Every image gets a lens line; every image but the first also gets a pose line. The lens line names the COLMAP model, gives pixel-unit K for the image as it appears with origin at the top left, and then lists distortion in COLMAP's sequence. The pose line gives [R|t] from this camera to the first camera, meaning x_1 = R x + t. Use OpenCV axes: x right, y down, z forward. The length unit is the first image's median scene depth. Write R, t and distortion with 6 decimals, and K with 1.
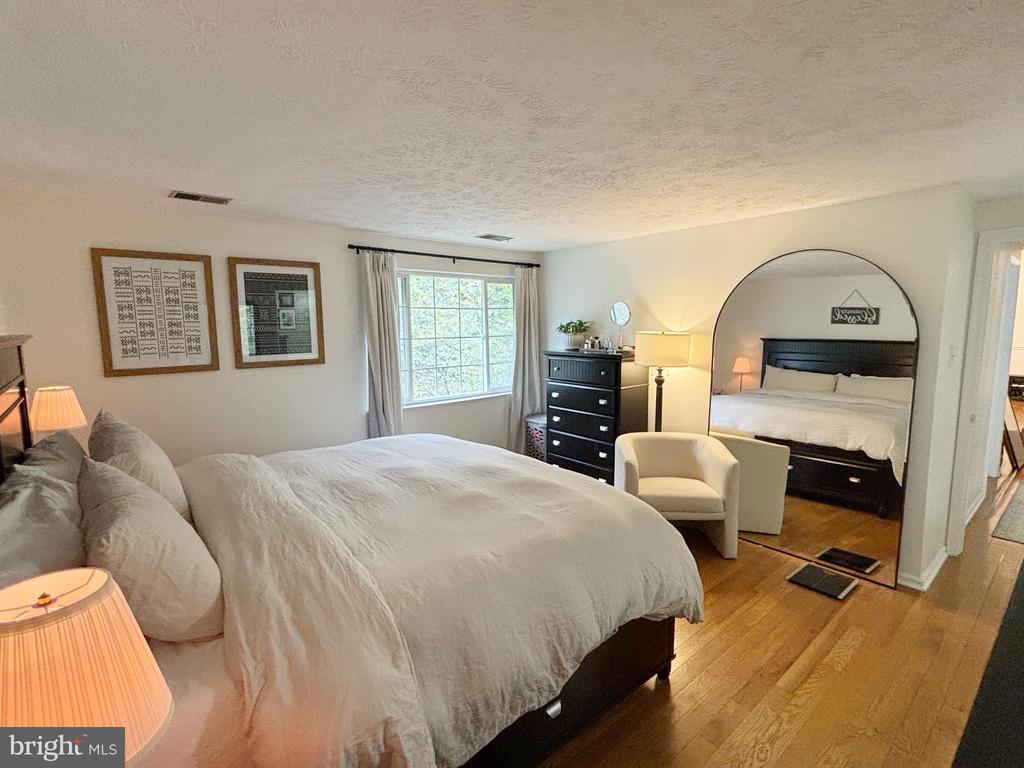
lens RADIAL K [[495.0, 0, 507.7], [0, 495.0, 379.1], [0, 0, 1]] dist [0.001521, -0.000526]
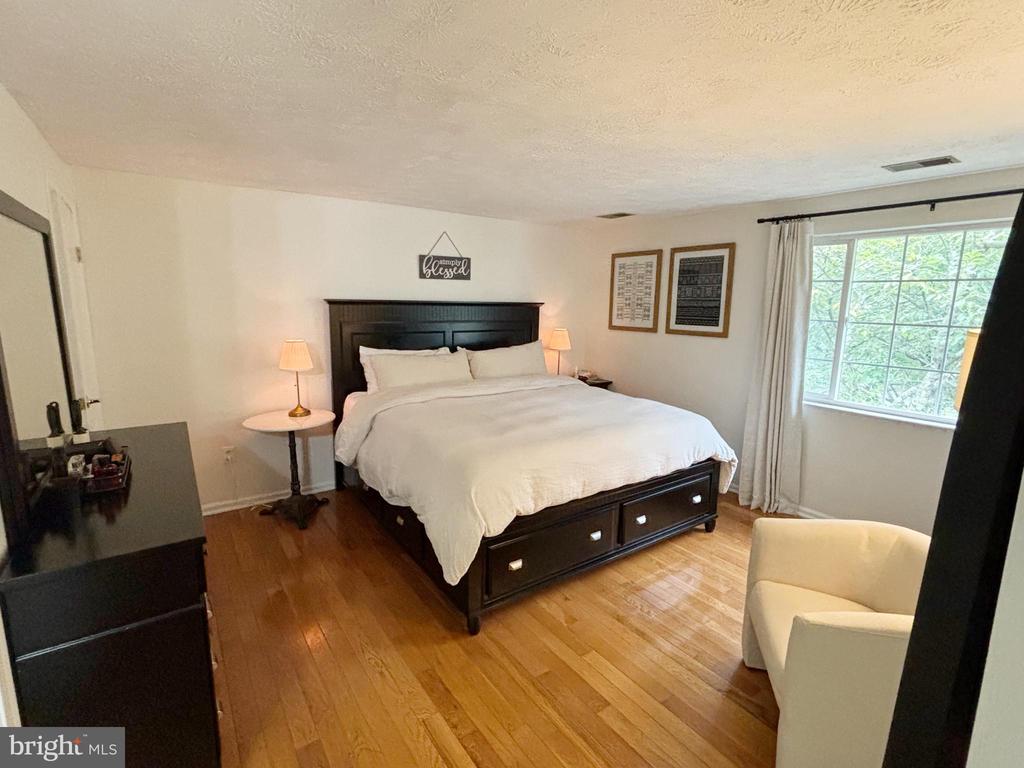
lens RADIAL K [[495.0, 0, 502.7], [0, 495.0, 384.3], [0, 0, 1]] dist [0.001521, -0.000526]
pose [[-0.079331, 0.166673, -0.982816, 0.830149], [-0.141453, 0.974064, 0.176607, -0.061904], [0.986761, 0.153033, -0.053697, 0.675207]]
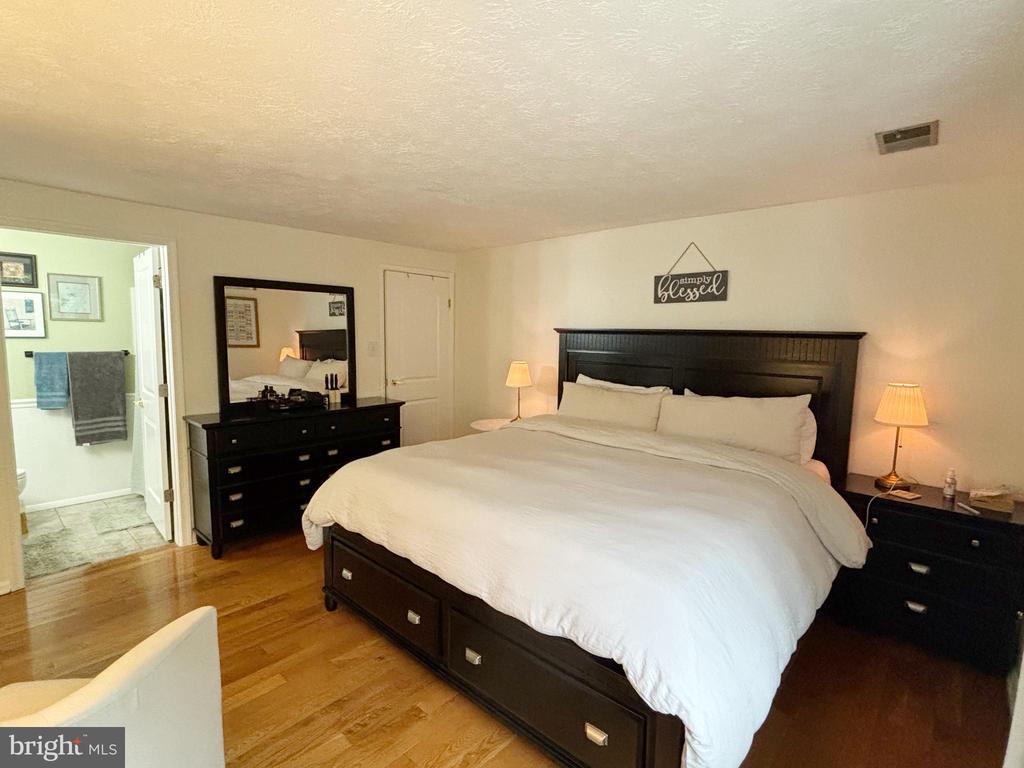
lens RADIAL K [[495.0, 0, 506.1], [0, 495.0, 383.4], [0, 0, 1]] dist [0.001521, -0.000526]
pose [[-0.989299, -0.002047, -0.145889, 0.578996], [-0.035298, 0.973557, 0.225701, -0.084601], [0.141569, 0.228435, -0.963211, 0.897543]]
